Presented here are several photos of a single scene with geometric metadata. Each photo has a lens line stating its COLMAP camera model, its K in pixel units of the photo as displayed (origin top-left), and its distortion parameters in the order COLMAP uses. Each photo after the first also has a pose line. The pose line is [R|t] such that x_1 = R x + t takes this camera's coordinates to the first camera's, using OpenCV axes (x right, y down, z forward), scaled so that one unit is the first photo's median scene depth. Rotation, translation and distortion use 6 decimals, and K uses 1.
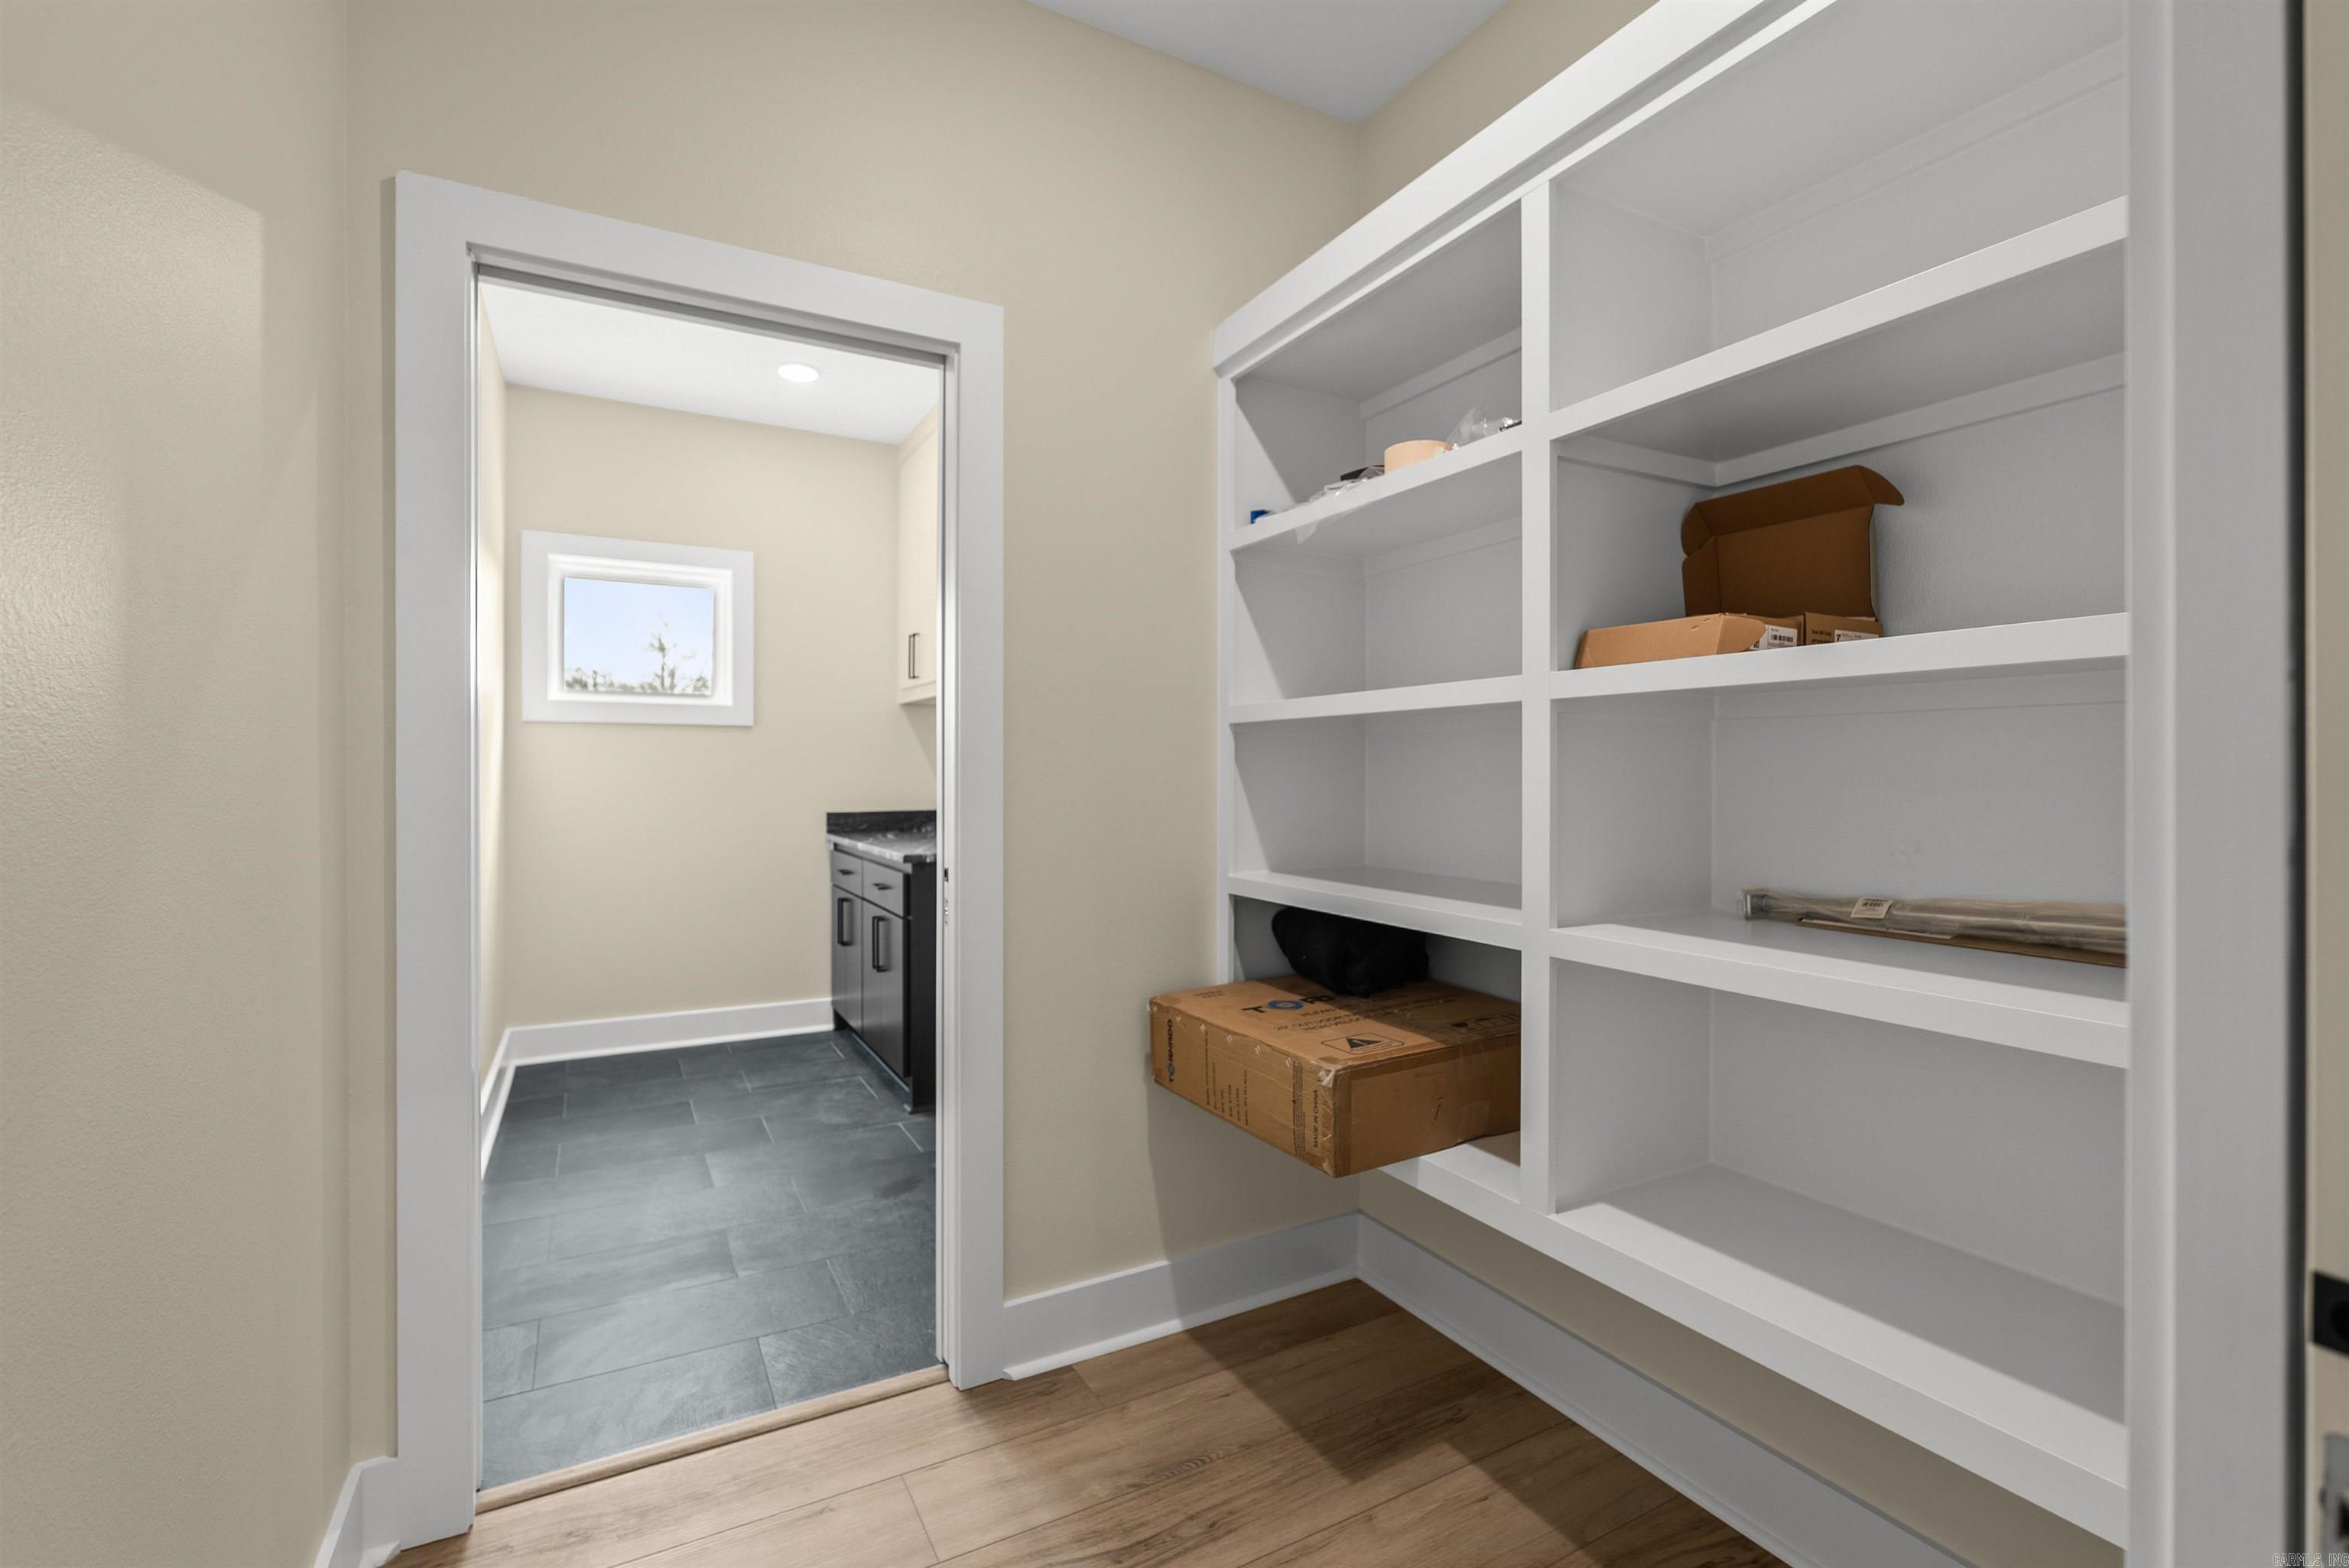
lens RADIAL K [[1044.1, 0, 1178.1], [0, 1044.1, 772.3], [0, 0, 1]] dist [-0.009582, 0.000712]
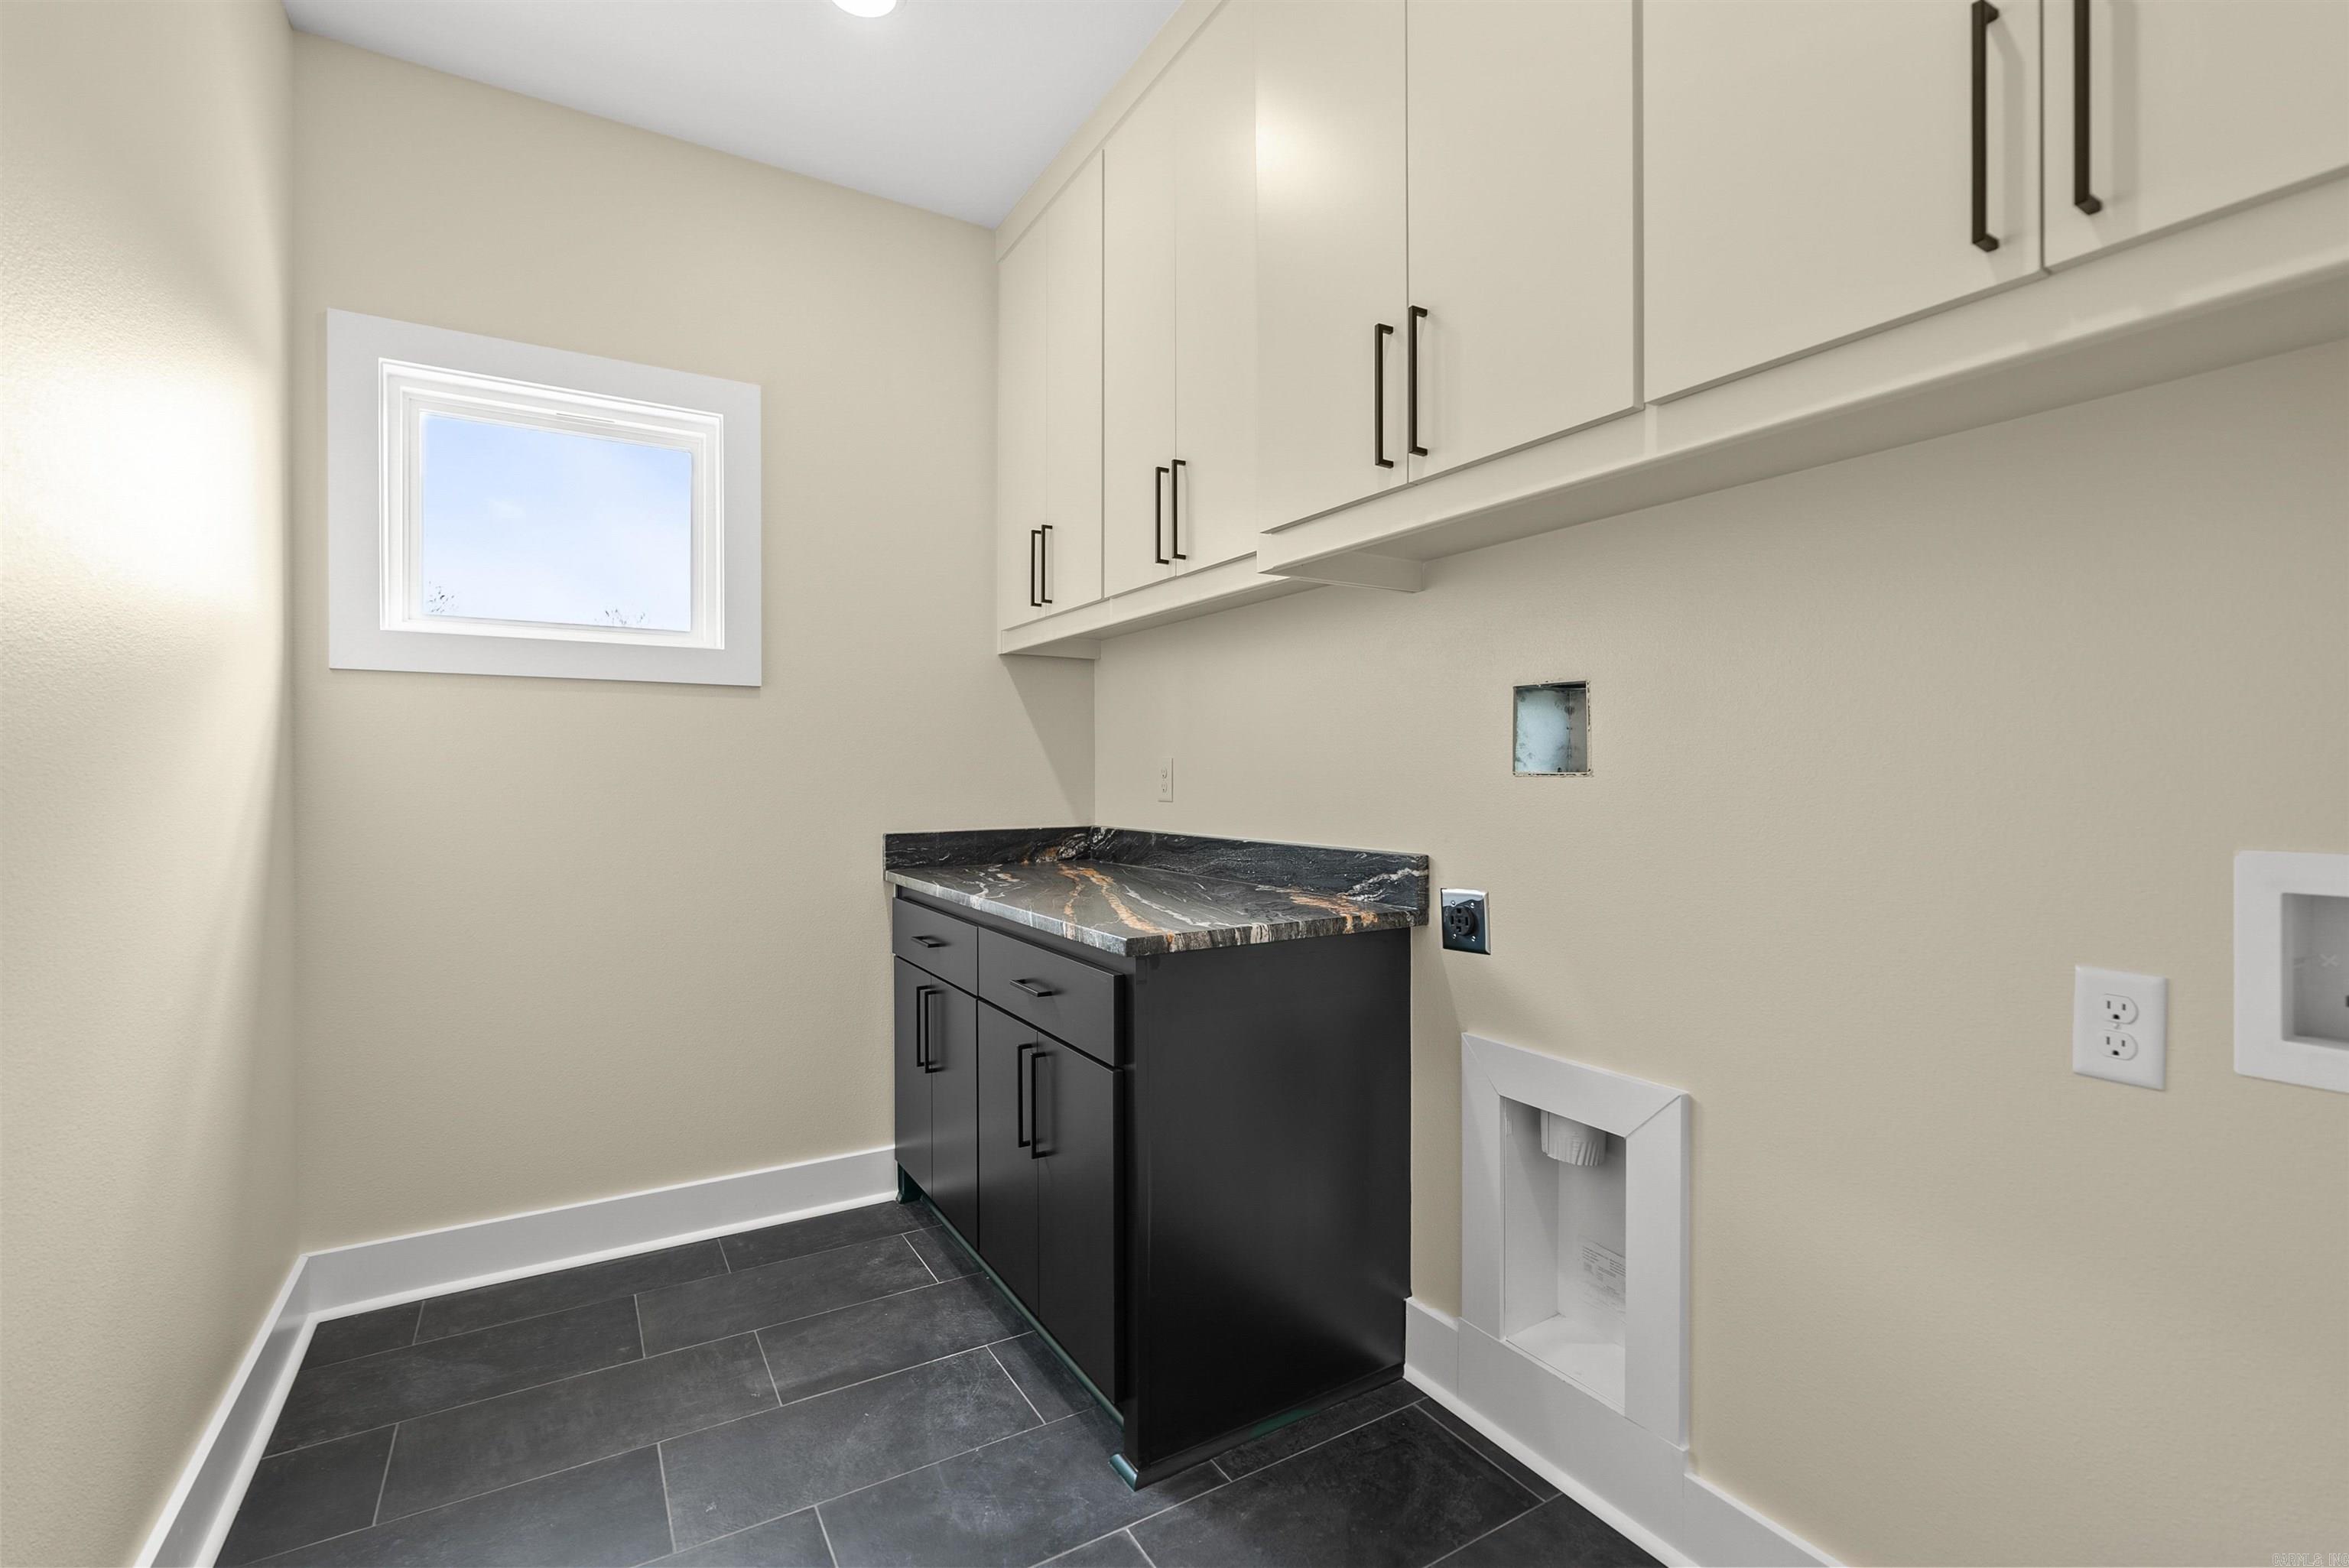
lens RADIAL K [[1044.1, 0, 1178.1], [0, 1044.1, 772.3], [0, 0, 1]] dist [-0.009582, 0.000712]
pose [[0.999221, -0.004023, 0.039269, -0.214993], [0.004048, 0.999992, -0.000538, 0.004977], [-0.039266, 0.000696, 0.999229, 0.446612]]
